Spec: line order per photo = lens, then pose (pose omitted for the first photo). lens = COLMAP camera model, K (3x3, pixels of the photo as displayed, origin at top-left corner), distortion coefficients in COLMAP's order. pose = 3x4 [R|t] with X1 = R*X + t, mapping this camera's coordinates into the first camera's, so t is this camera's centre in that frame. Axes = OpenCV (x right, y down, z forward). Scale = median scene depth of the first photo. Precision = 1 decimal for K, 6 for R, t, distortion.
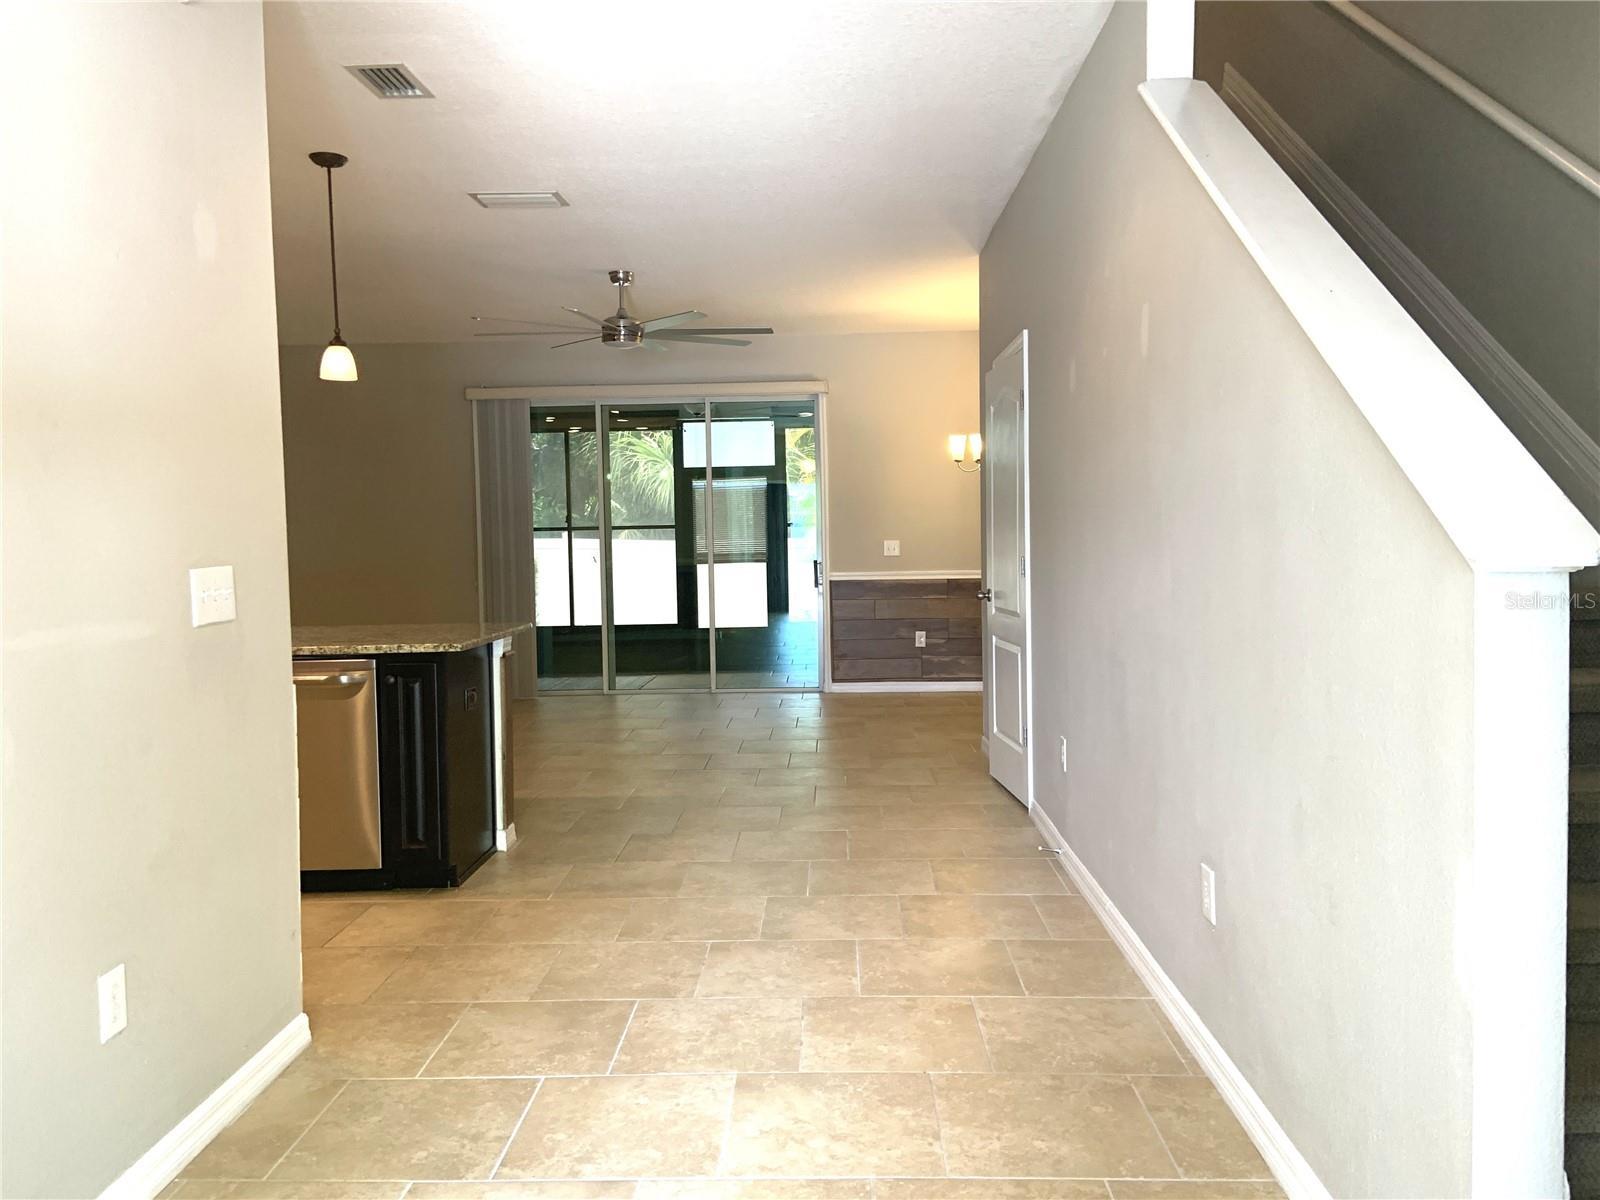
lens RADIAL K [[1201.2, 0, 792.9], [0, 1201.2, 595.4], [0, 0, 1]] dist [0.061225, -0.052039]
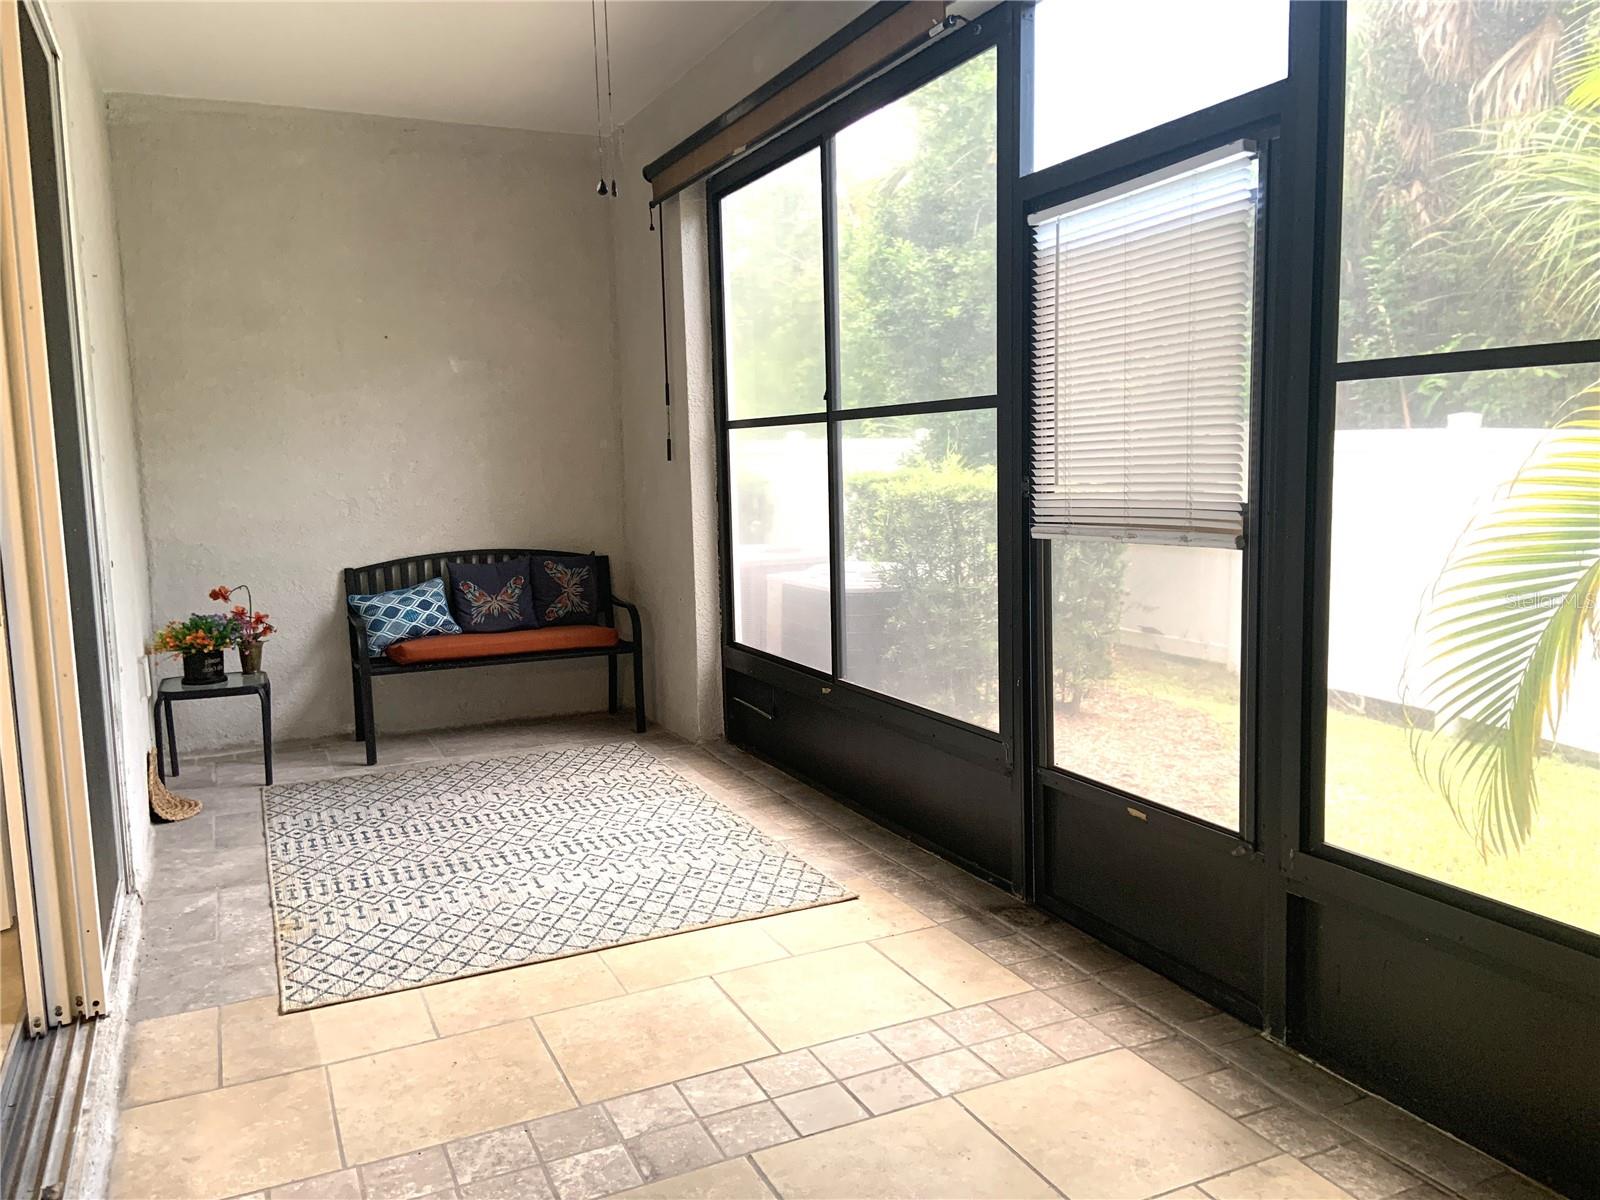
lens RADIAL K [[1201.2, 0, 794.8], [0, 1201.2, 593.1], [0, 0, 1]] dist [0.061225, -0.052039]
pose [[0.458369, 0.110973, -0.881807, 0.139743], [-0.028703, 0.993505, 0.110110, -0.042631], [0.888298, -0.025160, 0.458577, 0.835194]]
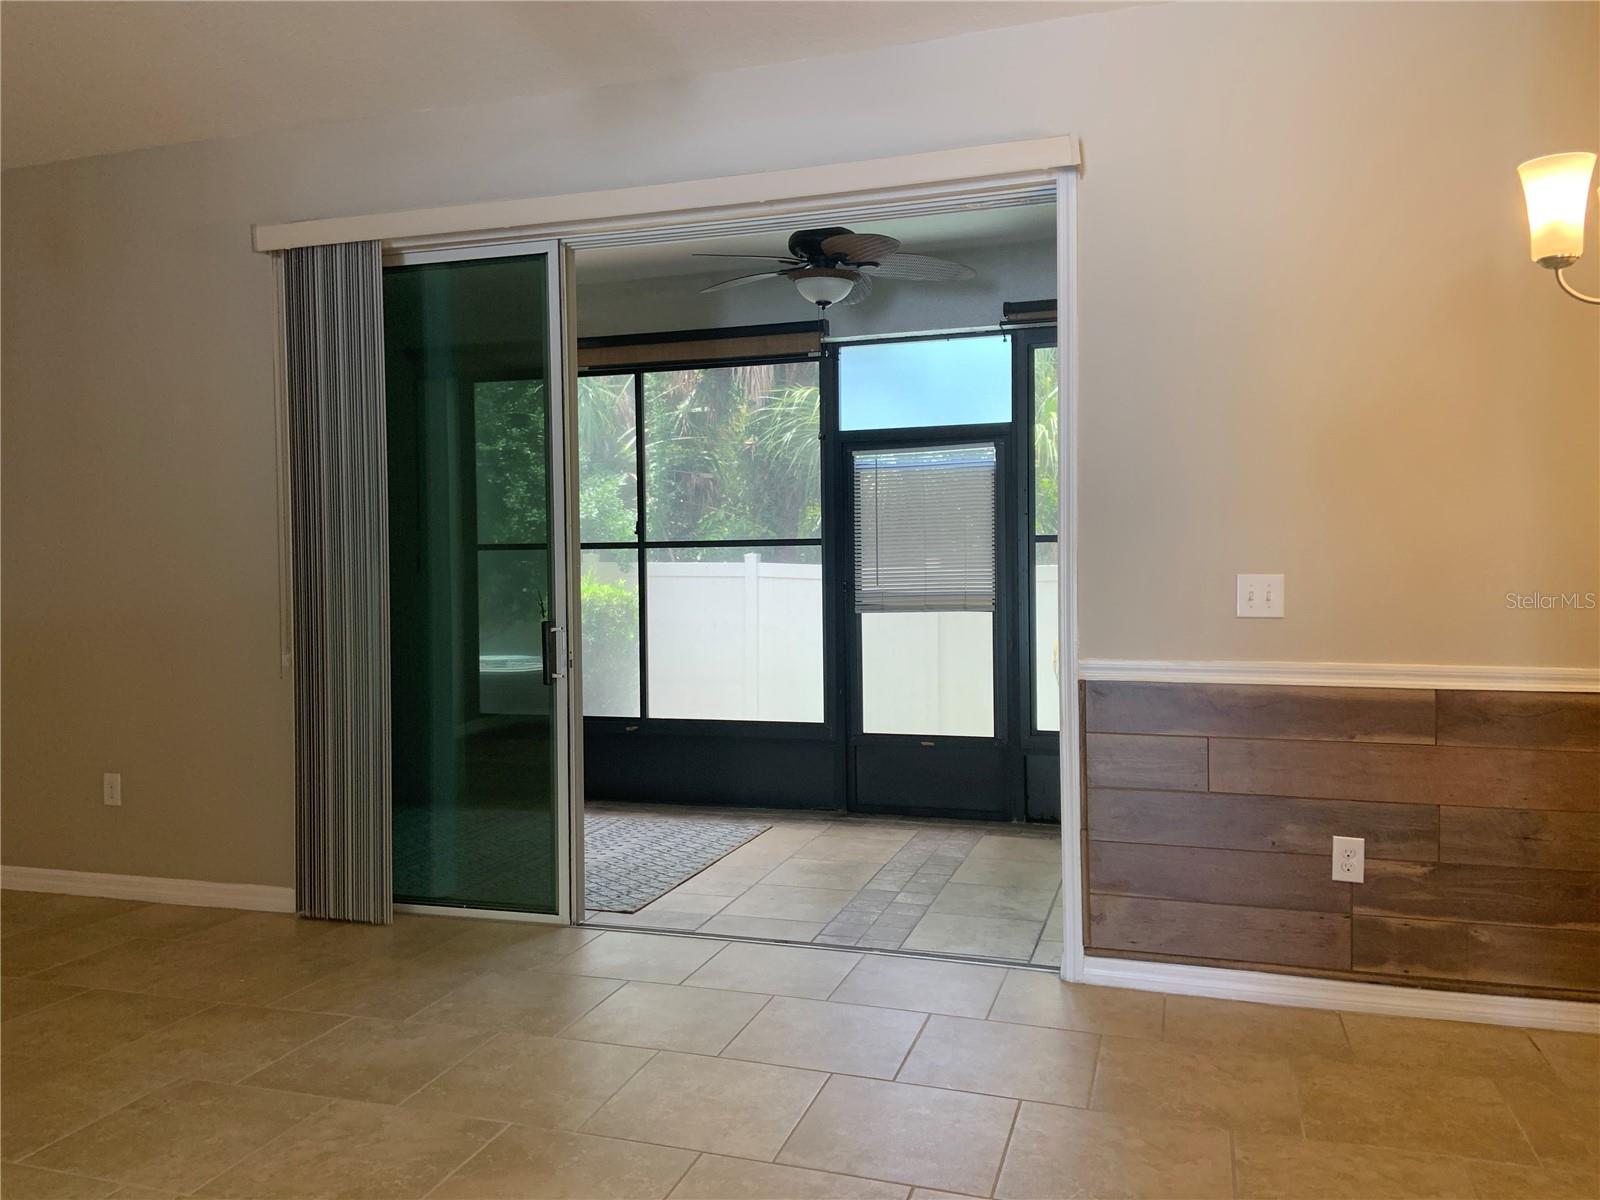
lens RADIAL K [[1201.2, 0, 797.7], [0, 1201.2, 584.8], [0, 0, 1]] dist [0.061225, -0.052039]
pose [[0.962674, 0.014521, -0.270274, 0.037143], [-0.022749, 0.999367, -0.027335, -0.023464], [0.269706, 0.032463, 0.962395, 0.488536]]
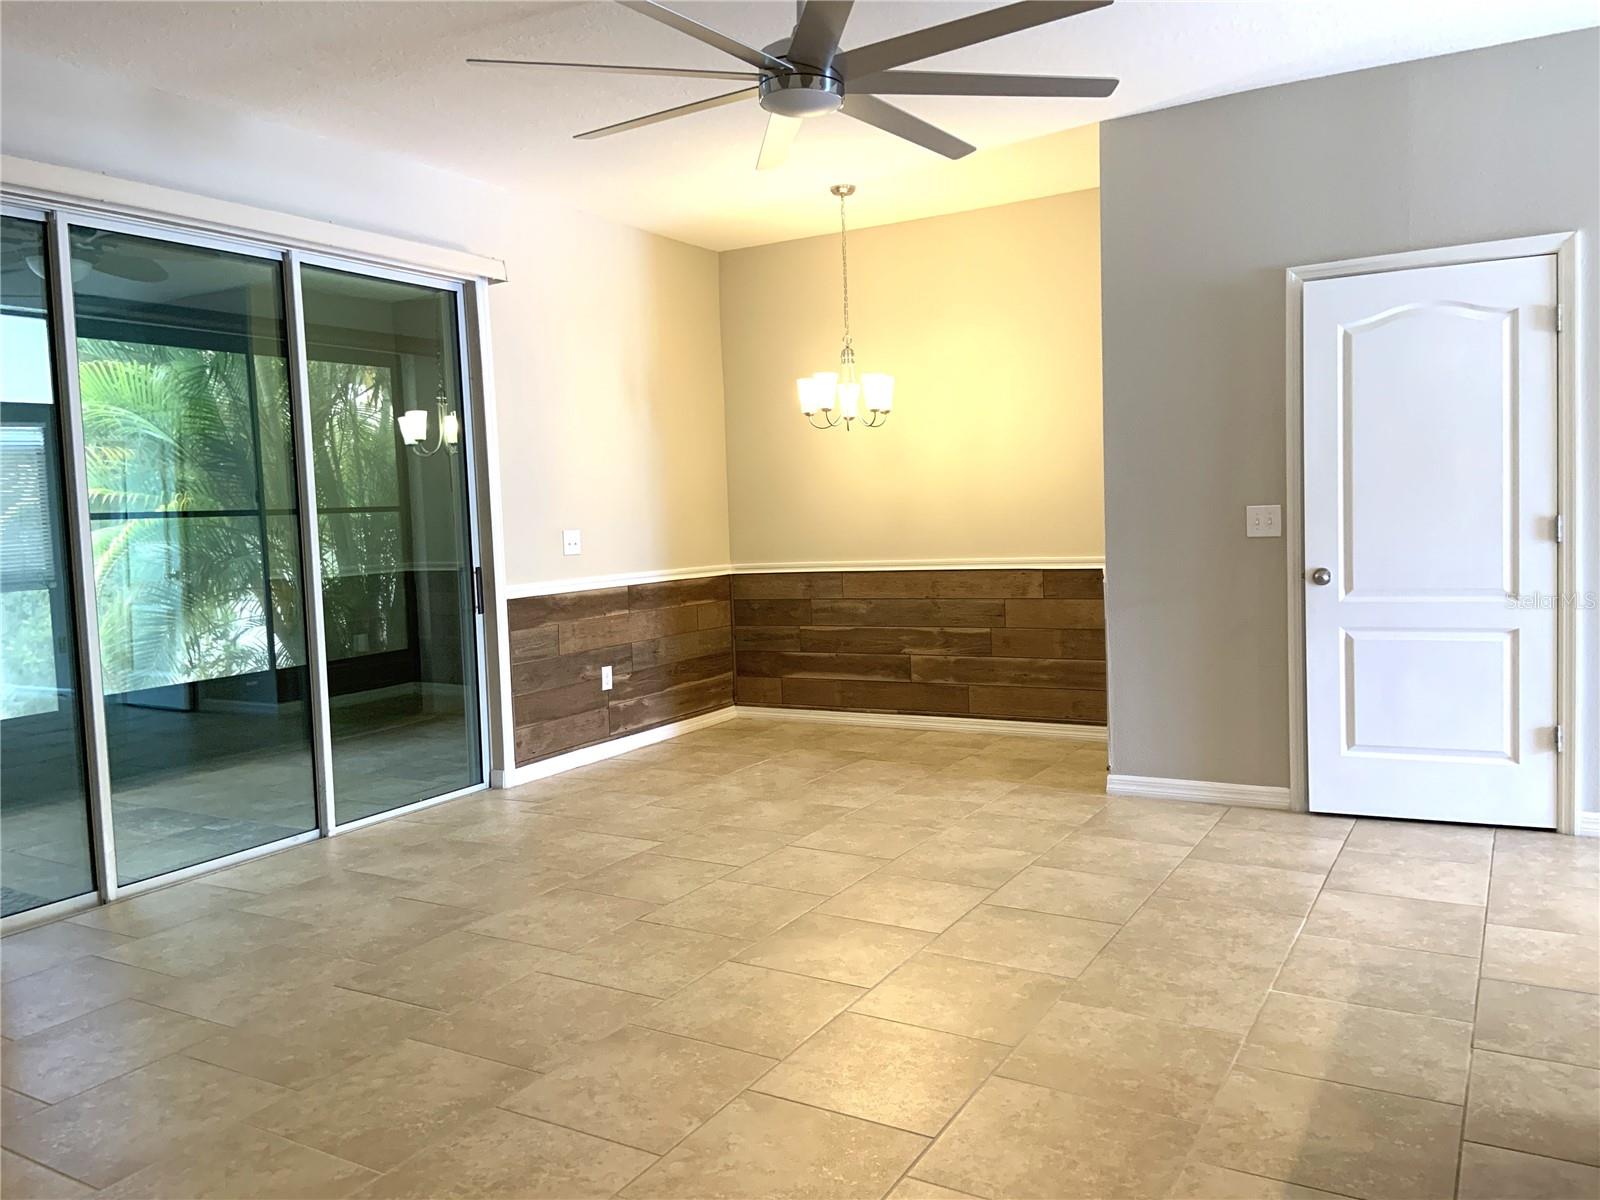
lens RADIAL K [[1201.2, 0, 788.0], [0, 1201.2, 599.8], [0, 0, 1]] dist [0.061225, -0.052039]
pose [[0.481184, -0.064367, 0.874254, -0.337194], [0.071640, 0.996852, 0.033963, -0.017652], [-0.873688, 0.046289, 0.484280, 0.465622]]
